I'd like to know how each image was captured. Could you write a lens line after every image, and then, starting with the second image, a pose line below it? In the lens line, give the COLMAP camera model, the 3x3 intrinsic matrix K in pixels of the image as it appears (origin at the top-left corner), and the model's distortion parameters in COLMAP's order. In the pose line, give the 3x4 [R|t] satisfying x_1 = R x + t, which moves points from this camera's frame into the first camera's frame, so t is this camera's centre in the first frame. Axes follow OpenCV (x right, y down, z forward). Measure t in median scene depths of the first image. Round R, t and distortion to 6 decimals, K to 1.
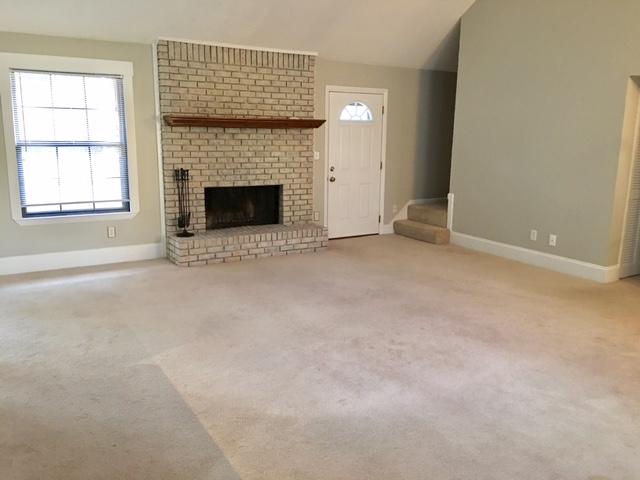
lens RADIAL K [[527.9, 0, 317.1], [0, 527.9, 236.9], [0, 0, 1]] dist [0.076712, -0.098154]
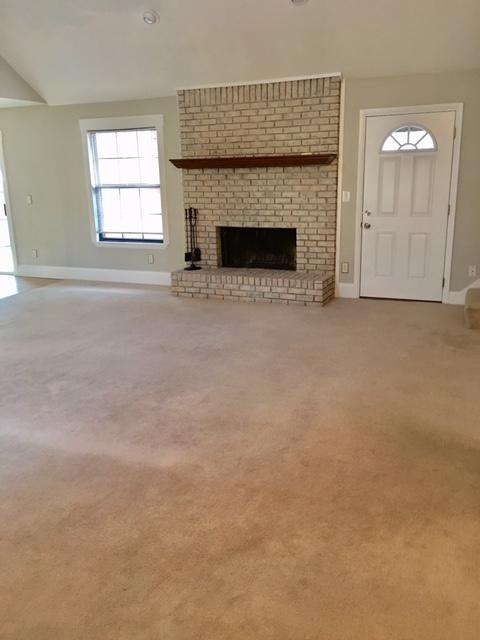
lens RADIAL K [[527.9, 0, 240.1], [0, 527.9, 309.3], [0, 0, 1]] dist [0.076712, -0.098154]
pose [[0.605564, 0.173278, -0.776703, 0.653177], [-0.125304, 0.984593, 0.121963, -0.064054], [0.785870, 0.023467, 0.617947, 0.381049]]
